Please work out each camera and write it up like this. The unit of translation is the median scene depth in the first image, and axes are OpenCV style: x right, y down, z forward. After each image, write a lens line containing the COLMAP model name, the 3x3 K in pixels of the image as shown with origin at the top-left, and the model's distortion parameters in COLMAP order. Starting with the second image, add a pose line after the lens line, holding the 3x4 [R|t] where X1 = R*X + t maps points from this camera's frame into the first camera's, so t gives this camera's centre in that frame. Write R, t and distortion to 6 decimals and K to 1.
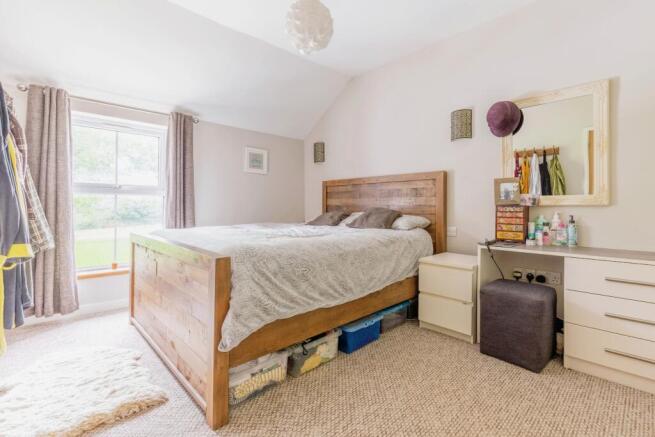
lens RADIAL K [[300.7, 0, 329.6], [0, 300.7, 217.8], [0, 0, 1]] dist [0.003033, -0.001652]
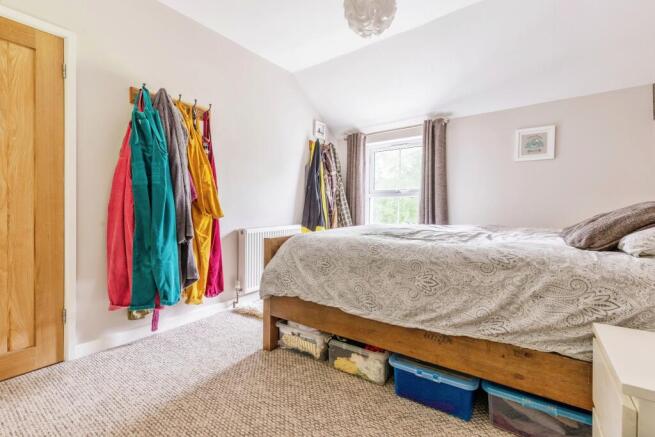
lens RADIAL K [[300.7, 0, 328.6], [0, 300.7, 212.2], [0, 0, 1]] dist [0.003033, -0.001652]
pose [[0.174913, 0.011772, -0.984513, 0.742225], [-0.029229, 0.999550, 0.006759, -0.011538], [0.984150, 0.027594, 0.175179, 0.645026]]
